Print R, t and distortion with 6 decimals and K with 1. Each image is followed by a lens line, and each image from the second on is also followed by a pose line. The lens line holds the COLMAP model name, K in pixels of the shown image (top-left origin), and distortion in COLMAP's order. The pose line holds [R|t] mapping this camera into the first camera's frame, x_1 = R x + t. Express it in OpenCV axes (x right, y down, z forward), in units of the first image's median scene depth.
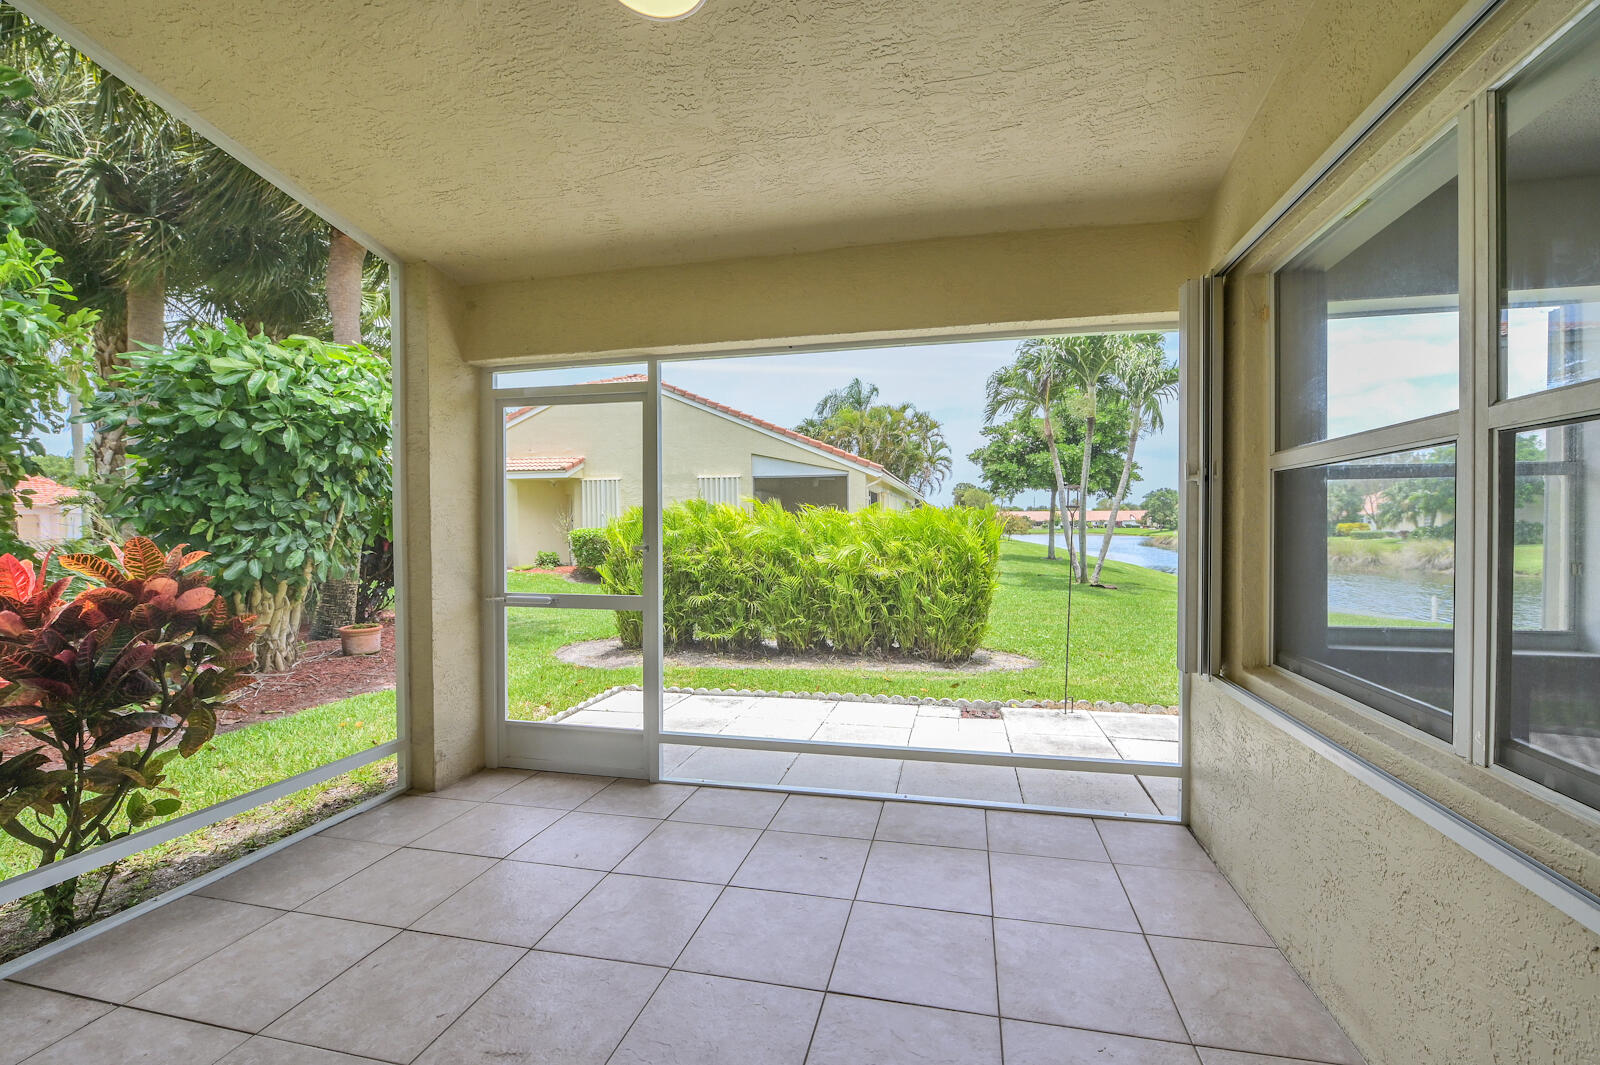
lens RADIAL K [[640.4, 0, 823.9], [0, 640.4, 542.6], [0, 0, 1]] dist [-0.013316, -0.000037]
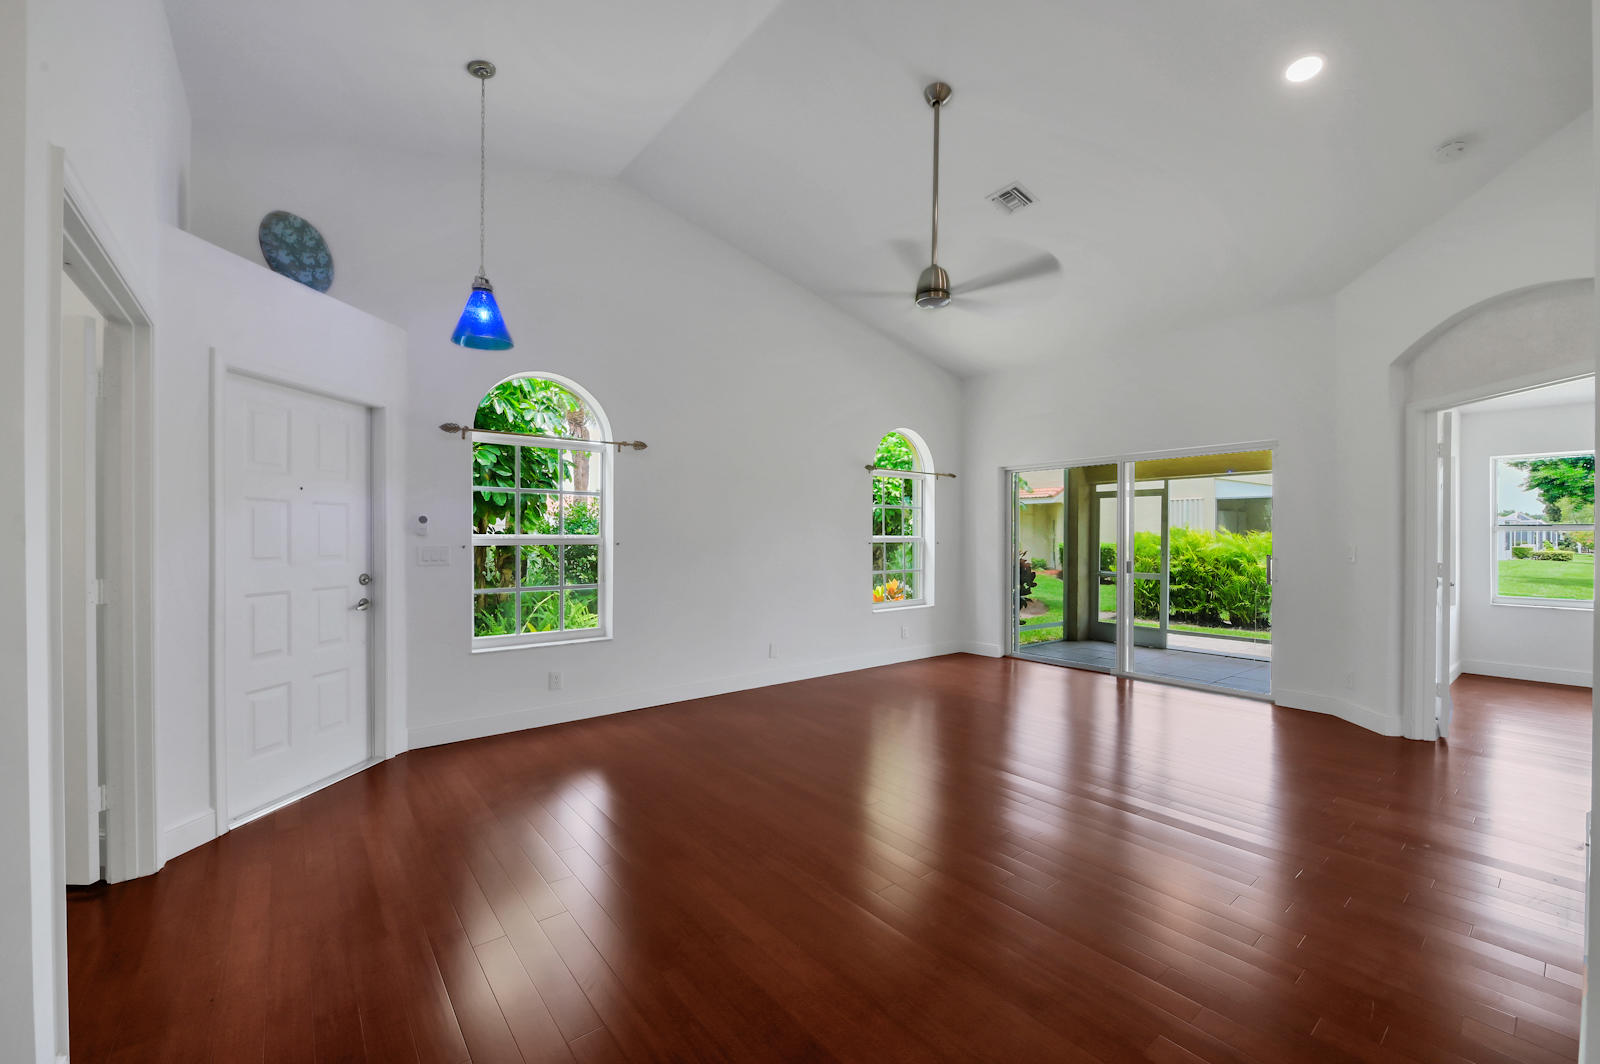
lens RADIAL K [[640.4, 0, 823.9], [0, 640.4, 542.1], [0, 0, 1]] dist [-0.013316, -0.000037]
pose [[0.787254, 0.011496, -0.616522, 0.113223], [-0.021619, 0.999726, -0.008964, 0.004692], [0.616250, 0.020385, 0.787287, -0.919079]]
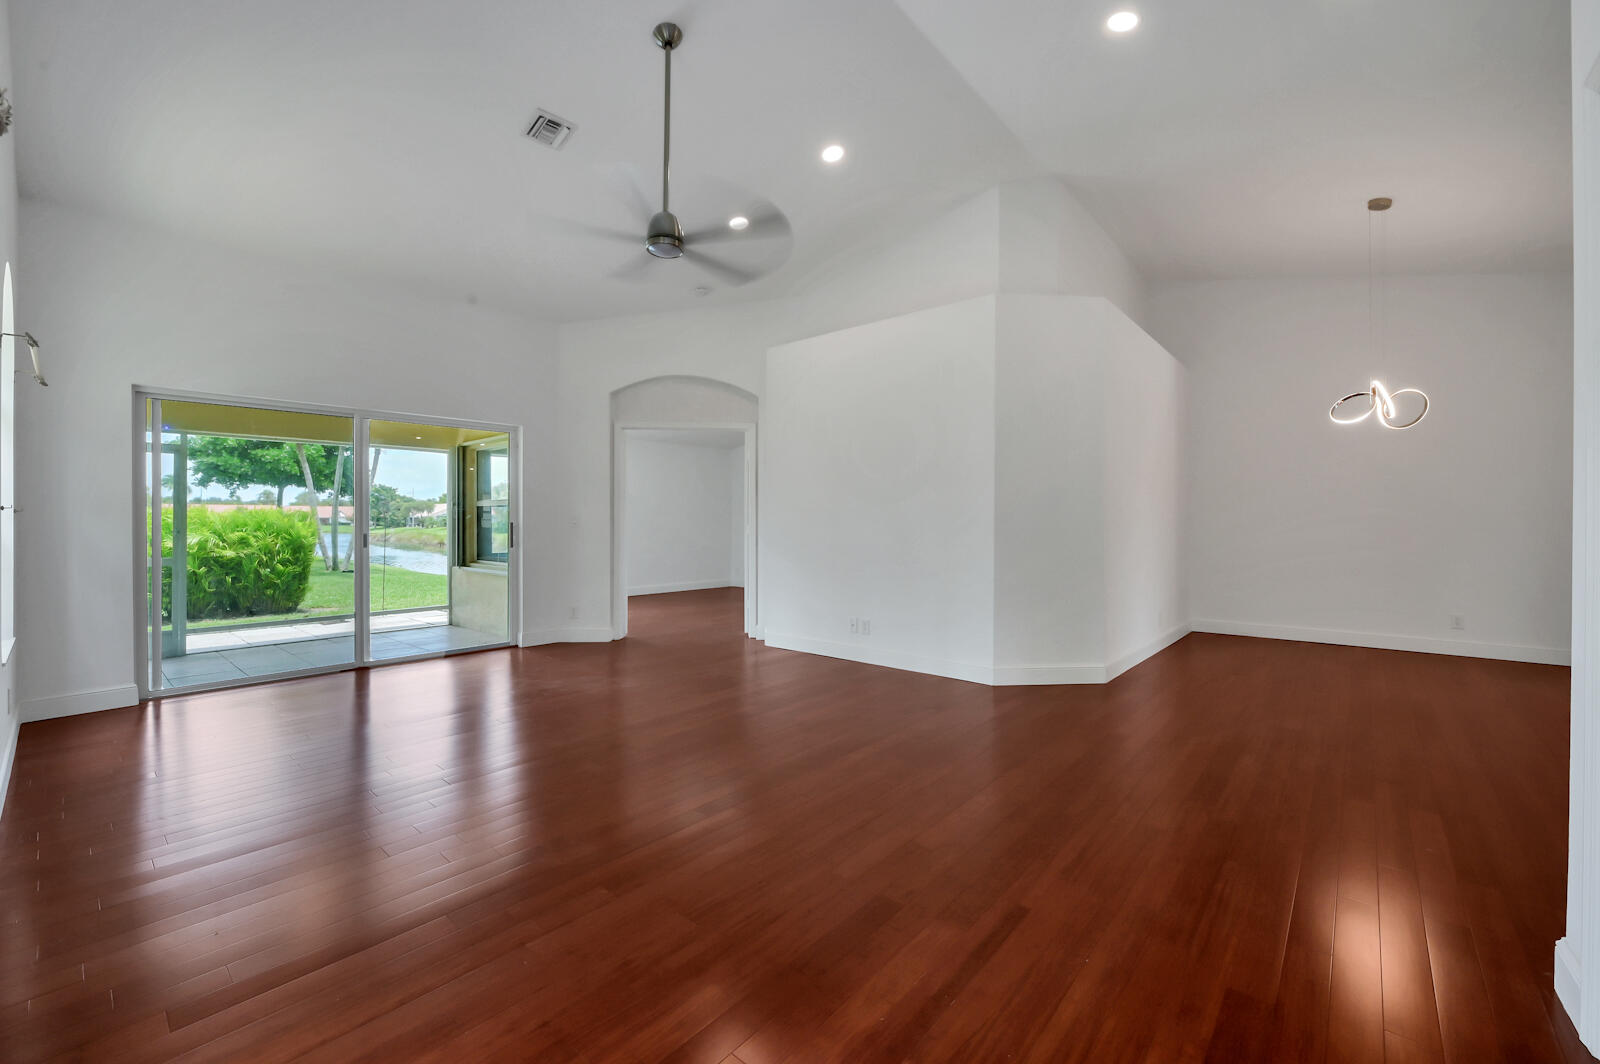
lens RADIAL K [[653.8, 0, 804.2], [0, 653.8, 521.0], [0, 0, 1]] dist [-0.011366, 0.000077]
pose [[0.479287, 0.005706, 0.877640, -0.544341], [0.020234, 0.999641, -0.017550, 0.023939], [-0.877425, 0.026169, 0.479000, -0.793686]]
